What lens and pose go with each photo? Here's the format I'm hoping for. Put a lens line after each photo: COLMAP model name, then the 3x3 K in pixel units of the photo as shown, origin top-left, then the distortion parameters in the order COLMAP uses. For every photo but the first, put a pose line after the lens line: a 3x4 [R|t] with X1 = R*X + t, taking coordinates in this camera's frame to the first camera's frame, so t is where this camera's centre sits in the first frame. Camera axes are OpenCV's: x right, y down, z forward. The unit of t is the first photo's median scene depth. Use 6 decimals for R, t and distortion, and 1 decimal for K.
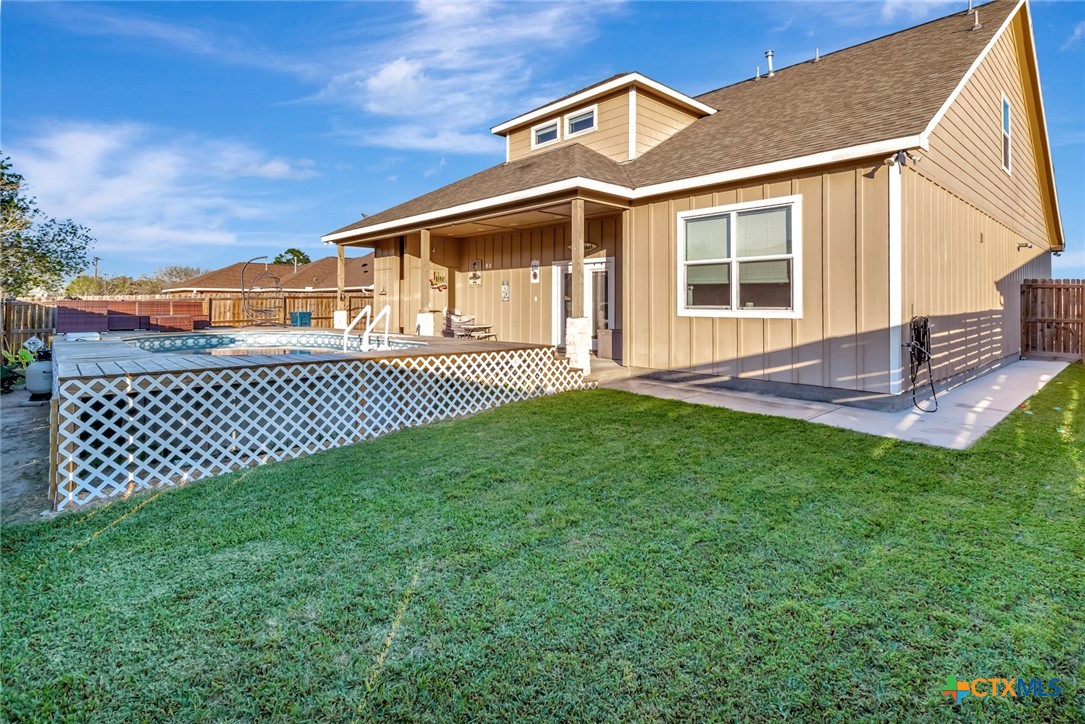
lens RADIAL K [[536.4, 0, 542.5], [0, 536.4, 362.0], [0, 0, 1]] dist [0.000269, 0.000001]
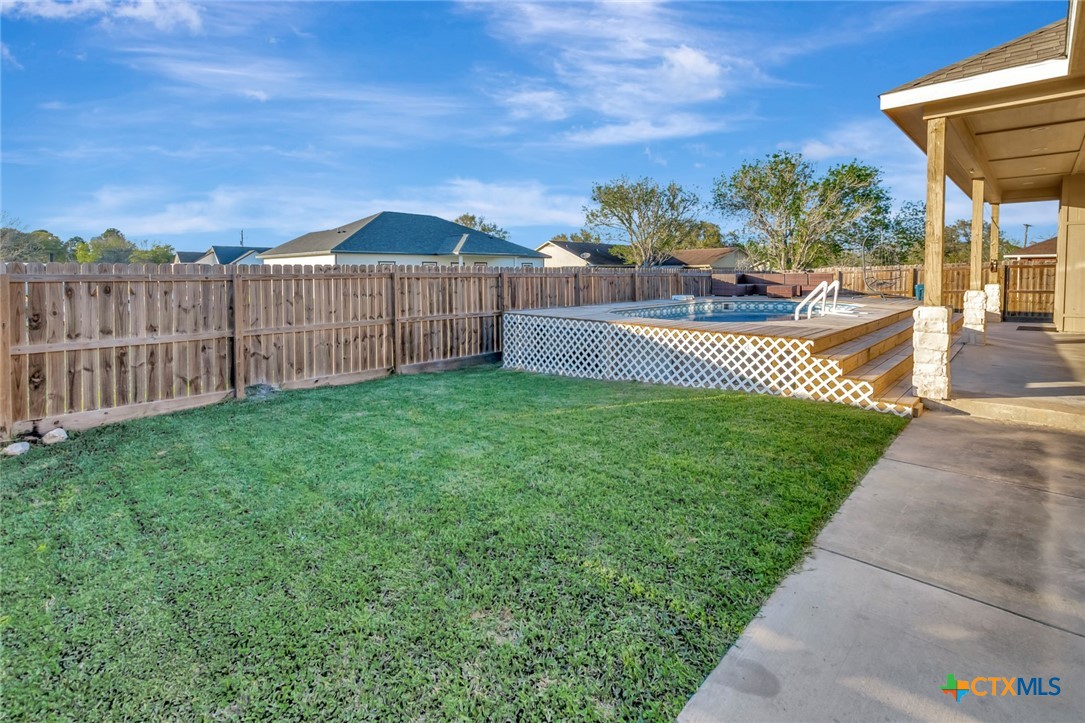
lens RADIAL K [[497.5, 0, 542.5], [0, 497.5, 361.6], [0, 0, 1]] dist [0.018252, 0.000152]
pose [[0.051905, 0.161982, -0.985428, 0.785587], [-0.116531, 0.980999, 0.155116, -0.070140], [0.991830, 0.106781, 0.069795, 0.605730]]
